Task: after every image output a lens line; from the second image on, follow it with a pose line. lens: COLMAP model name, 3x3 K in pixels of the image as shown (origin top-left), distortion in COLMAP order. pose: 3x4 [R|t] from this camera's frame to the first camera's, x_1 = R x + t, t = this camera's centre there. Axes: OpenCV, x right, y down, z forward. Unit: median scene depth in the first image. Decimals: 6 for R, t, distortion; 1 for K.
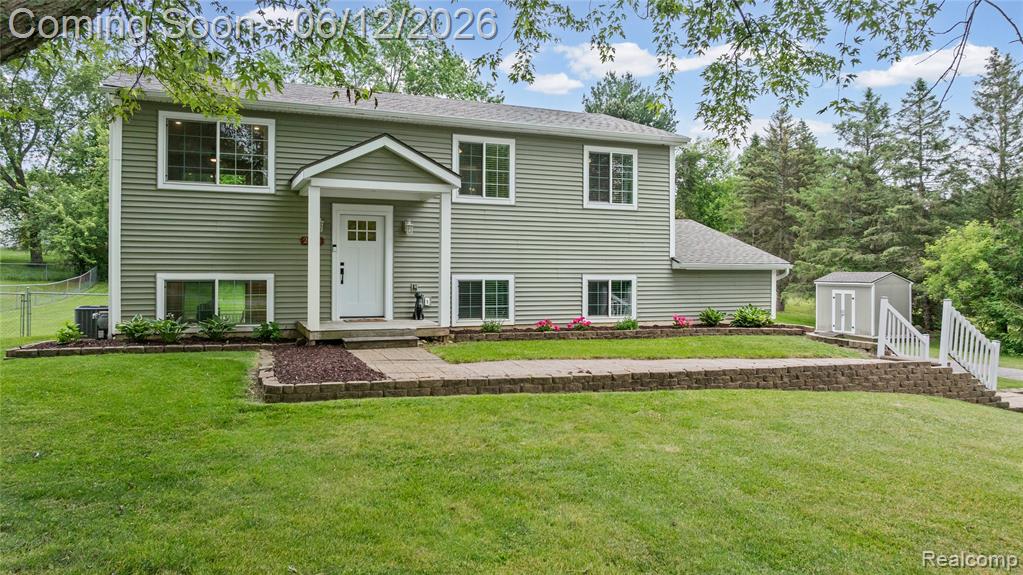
lens RADIAL K [[712.1, 0, 493.2], [0, 712.1, 285.7], [0, 0, 1]] dist [-0.021494, -0.001475]
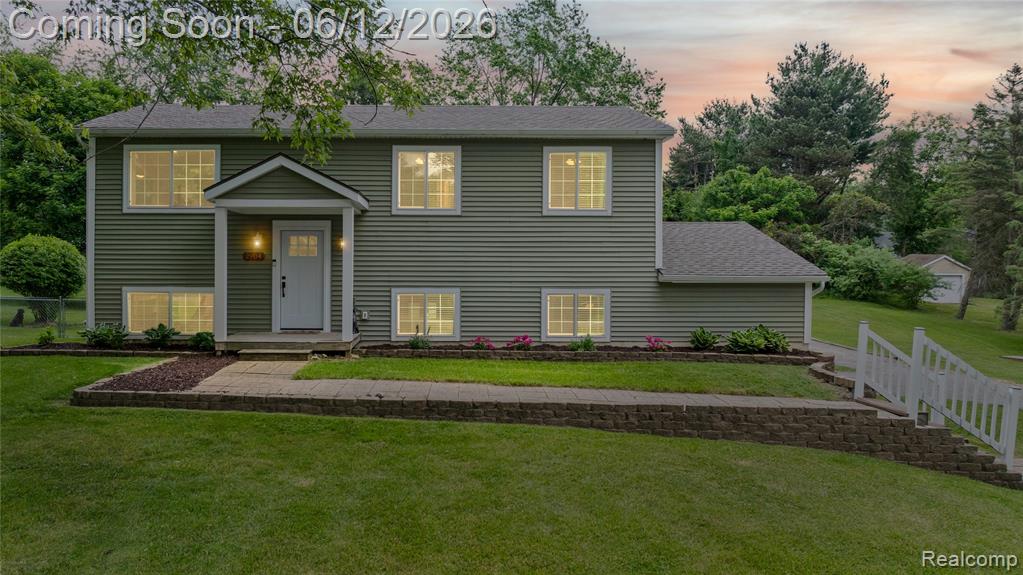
lens RADIAL K [[737.6, 0, 412.8], [0, 737.6, 287.8], [0, 0, 1]] dist [-0.021521, 0.000583]
pose [[0.924630, 0.005342, -0.380830, 0.351023], [-0.006691, 0.999975, -0.002218, -0.013664], [0.380808, 0.004599, 0.924643, 0.067606]]
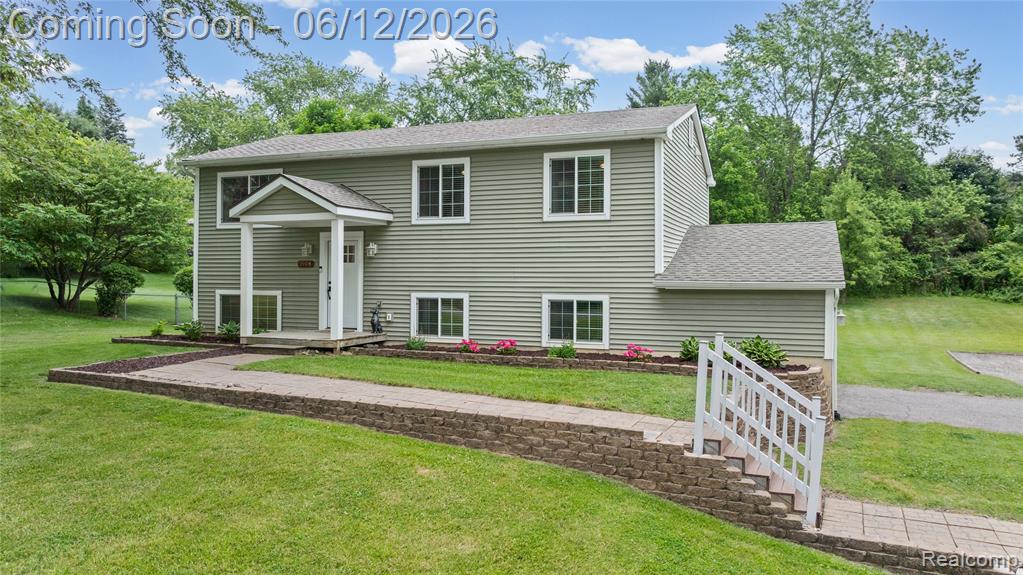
lens RADIAL K [[703.8, 0, 511.5], [0, 703.8, 287.5], [0, 0, 1]] dist [-0.006208, -0.000821]
pose [[0.736649, 0.006101, -0.676247, 0.750510], [-0.015160, 0.999857, -0.007494, -0.017155], [0.676105, 0.015773, 0.736636, 0.321537]]
